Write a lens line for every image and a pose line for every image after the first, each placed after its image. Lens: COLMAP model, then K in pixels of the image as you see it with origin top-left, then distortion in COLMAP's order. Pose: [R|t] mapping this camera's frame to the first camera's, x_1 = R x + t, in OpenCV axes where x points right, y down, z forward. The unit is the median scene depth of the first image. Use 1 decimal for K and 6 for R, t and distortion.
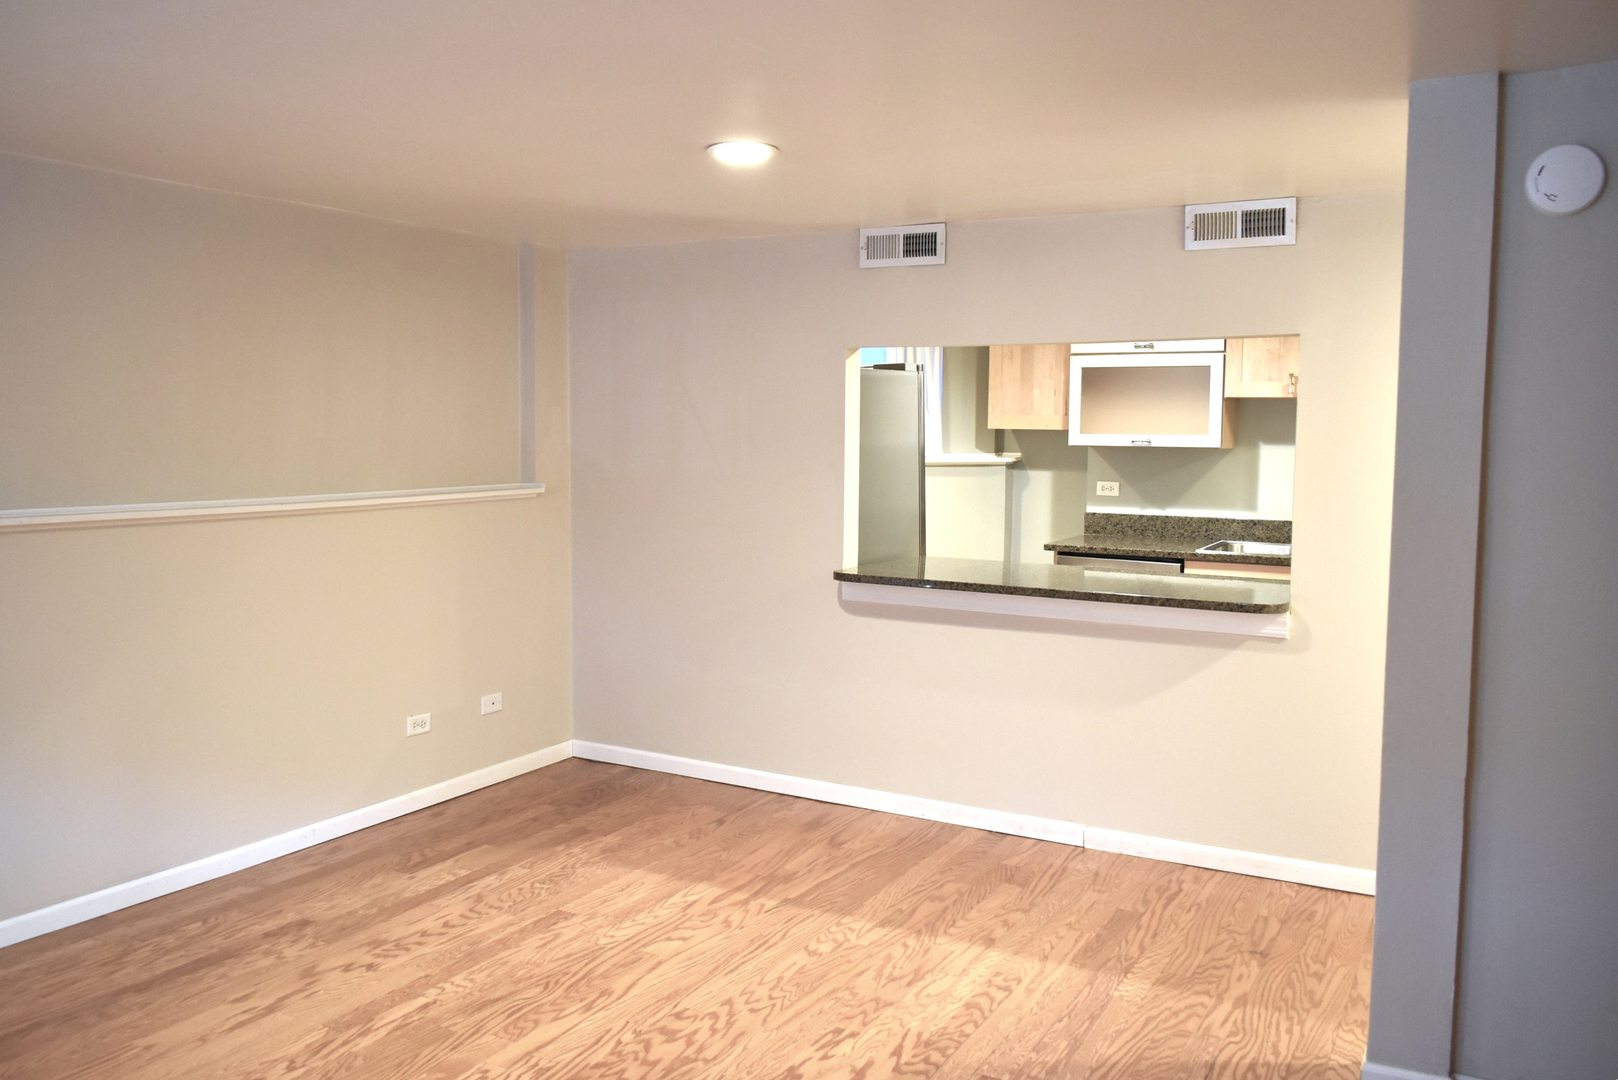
lens RADIAL K [[1315.1, 0, 757.4], [0, 1315.1, 539.4], [0, 0, 1]] dist [-0.003068, 0.001484]
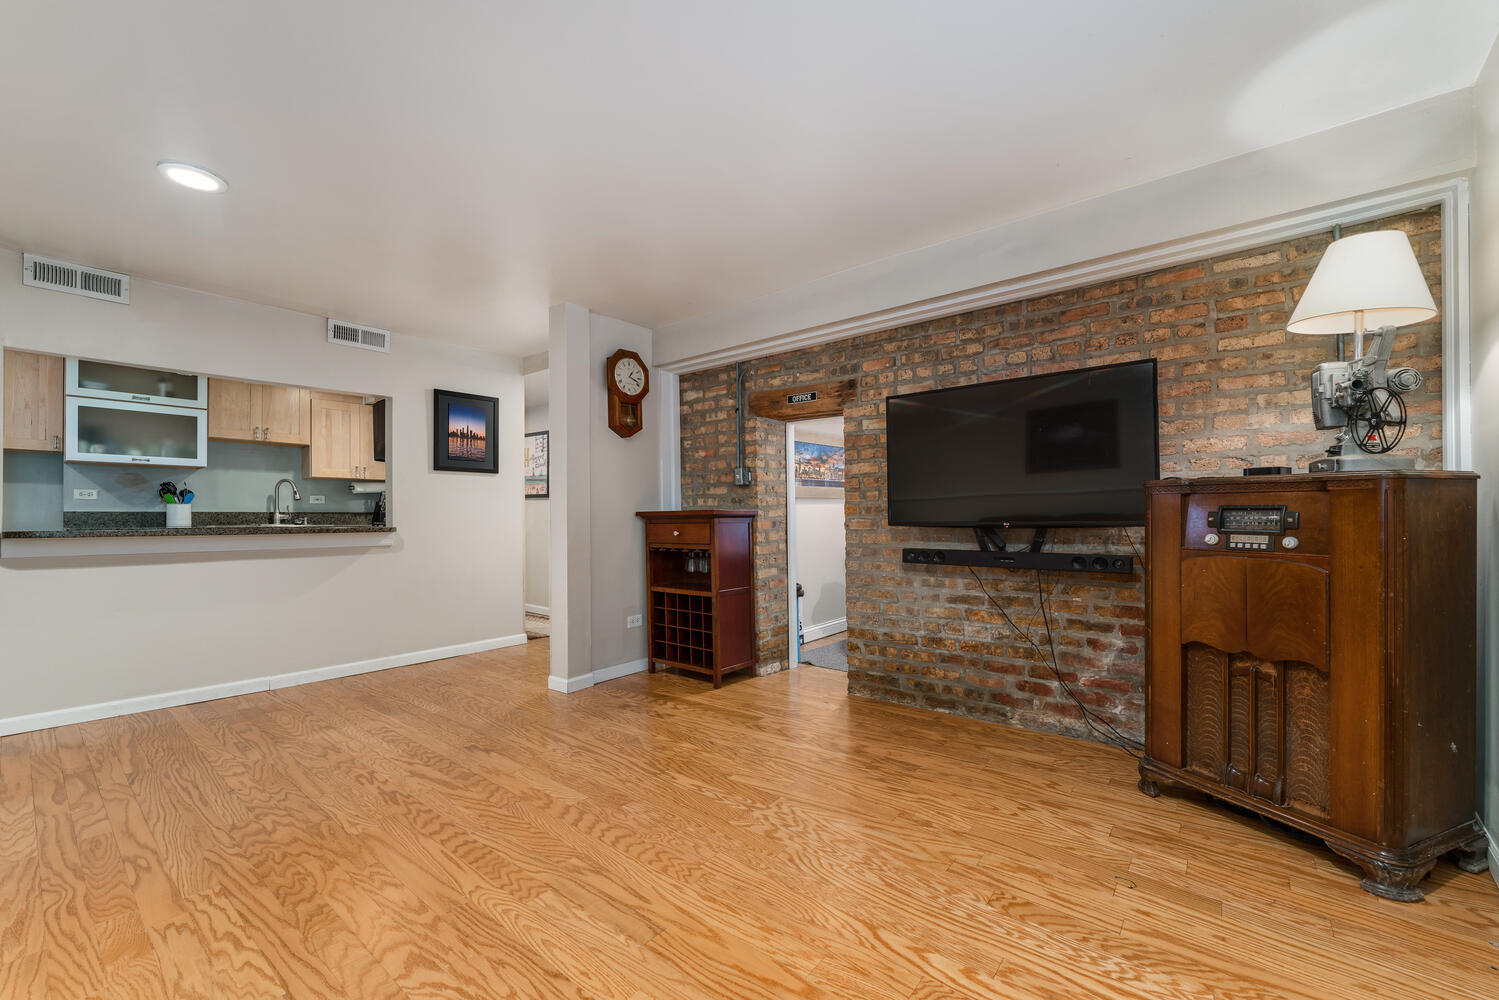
lens RADIAL K [[608.5, 0, 750.2], [0, 608.5, 513.7], [0, 0, 1]] dist [0.001014, 0.000173]
pose [[0.153581, -0.002650, 0.988133, -0.490668], [0.089033, 0.995966, -0.011167, 0.095821], [-0.984117, 0.089692, 0.153197, 0.342639]]
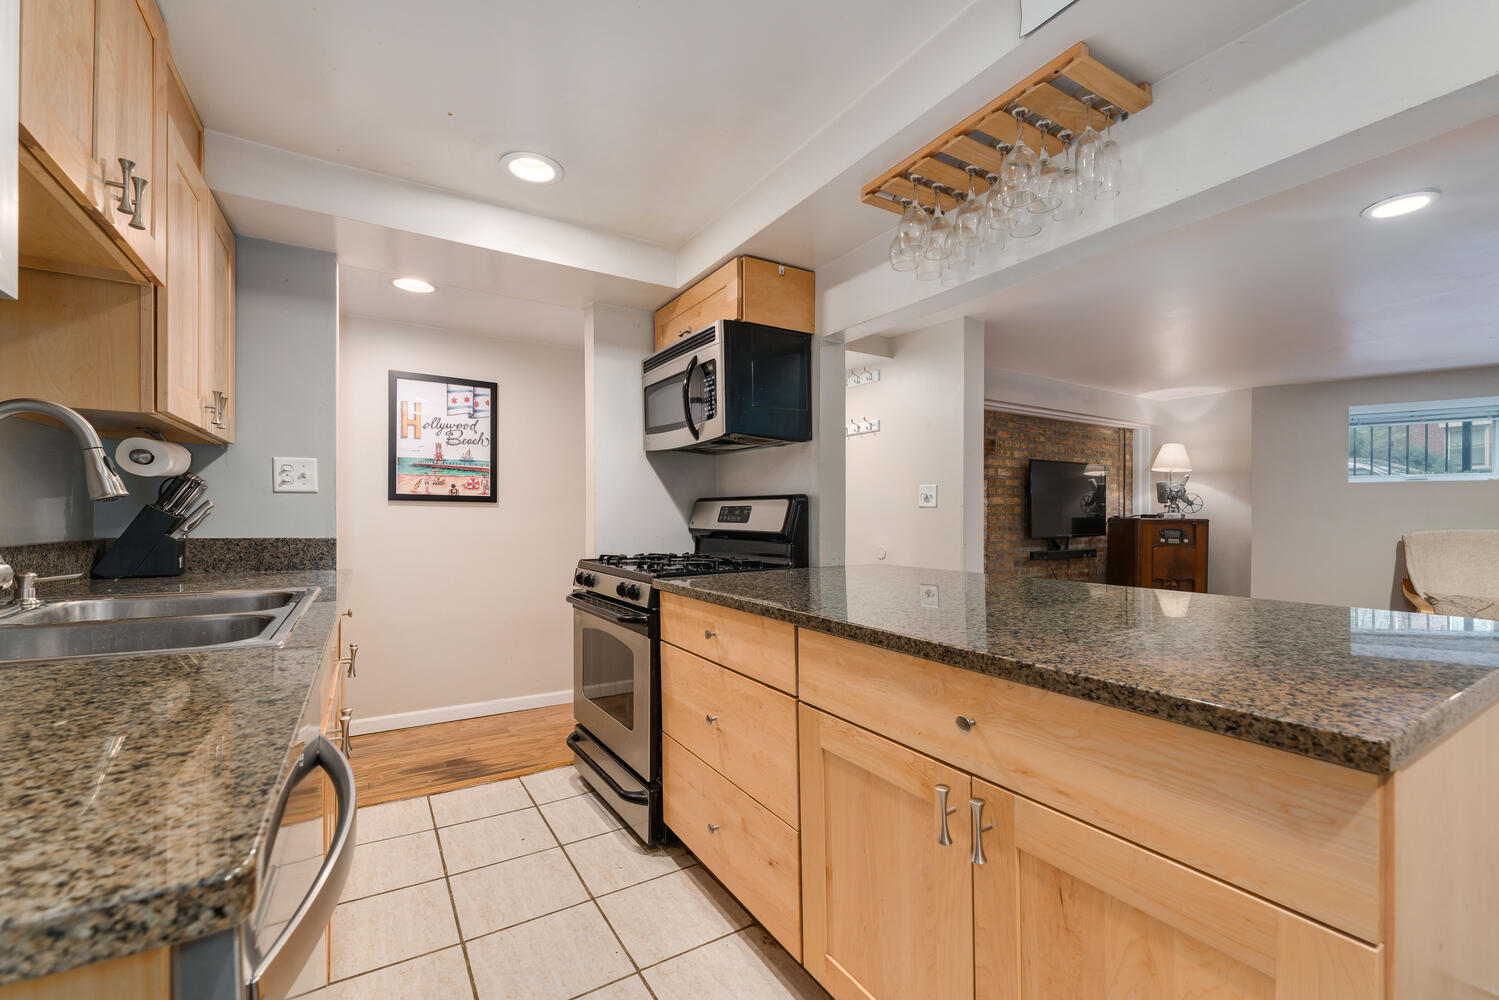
lens RADIAL K [[608.5, 0, 750.2], [0, 608.5, 513.7], [0, 0, 1]] dist [0.001014, 0.000173]
pose [[-0.883629, -0.009641, 0.468088, 0.237930], [0.029988, 0.996569, 0.077136, -0.049836], [-0.467226, 0.082197, -0.880309, 1.688724]]
